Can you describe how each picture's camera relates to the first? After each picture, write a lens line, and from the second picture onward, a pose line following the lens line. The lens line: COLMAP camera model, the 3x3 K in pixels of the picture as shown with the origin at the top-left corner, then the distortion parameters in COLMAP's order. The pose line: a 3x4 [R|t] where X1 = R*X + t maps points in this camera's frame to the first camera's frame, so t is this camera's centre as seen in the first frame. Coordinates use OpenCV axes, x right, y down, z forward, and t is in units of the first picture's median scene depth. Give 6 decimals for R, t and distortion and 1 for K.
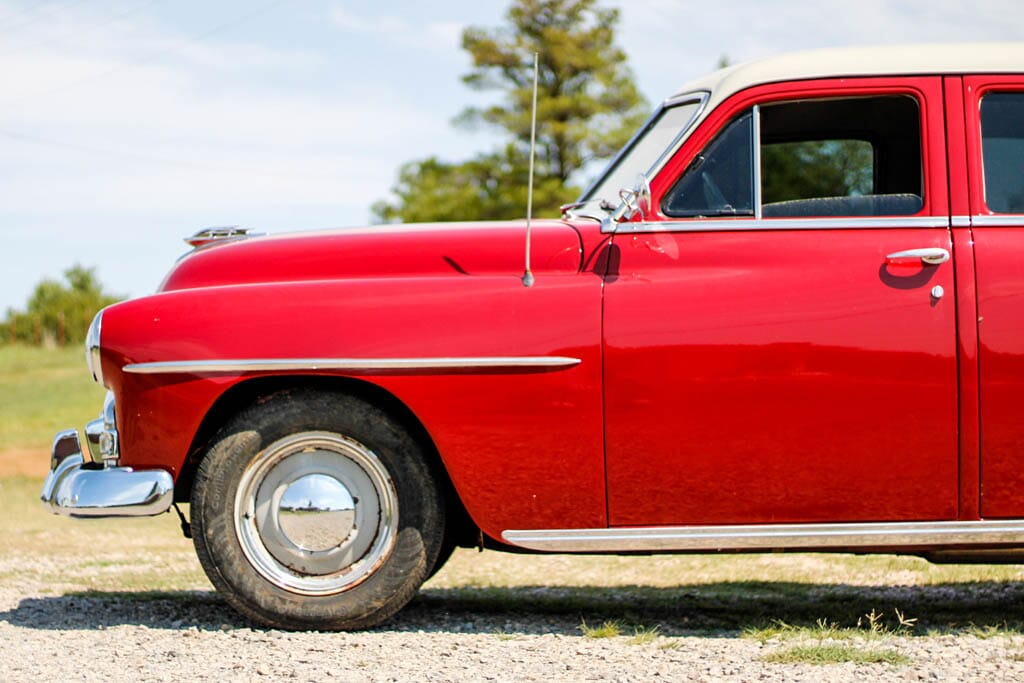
lens RADIAL K [[2479.3, 0, 512.0], [0, 2479.3, 341.5], [0, 0, 1]] dist [-0.012434, -0.302155]
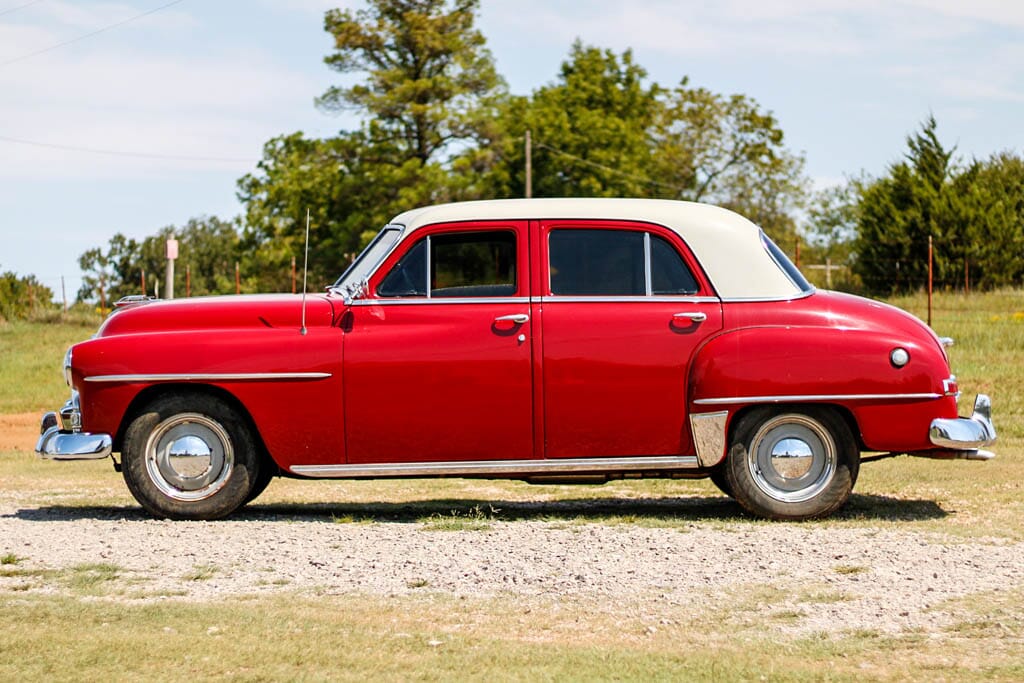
lens RADIAL K [[2479.3, 0, 512.0], [0, 2479.3, 341.5], [0, 0, 1]] dist [-0.012434, -0.302155]
pose [[0.998611, -0.001133, 0.052684, 0.063272], [0.000444, 0.999914, 0.013079, -0.040584], [-0.052695, -0.013037, 0.998526, -0.849312]]
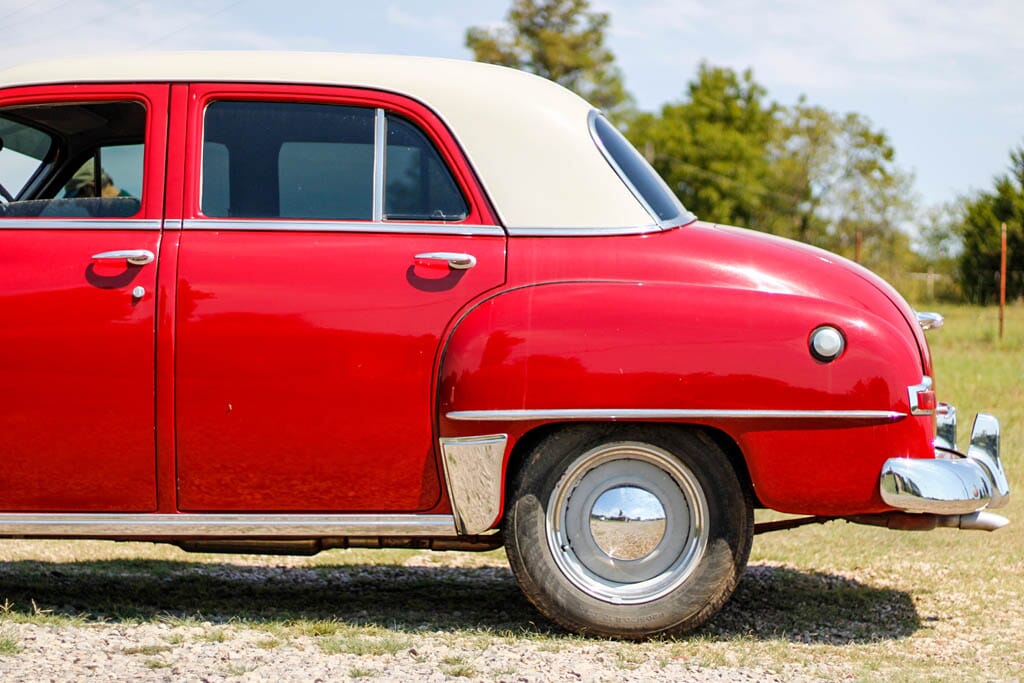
lens RADIAL K [[2261.6, 0, 512.0], [0, 2261.6, 341.5], [0, 0, 1]] dist [-0.071126, -0.153141]
pose [[0.999746, 0.020995, -0.008197, 0.325418], [-0.020897, 0.999712, 0.011805, -0.013357], [0.008442, -0.011631, 0.999897, 0.055875]]
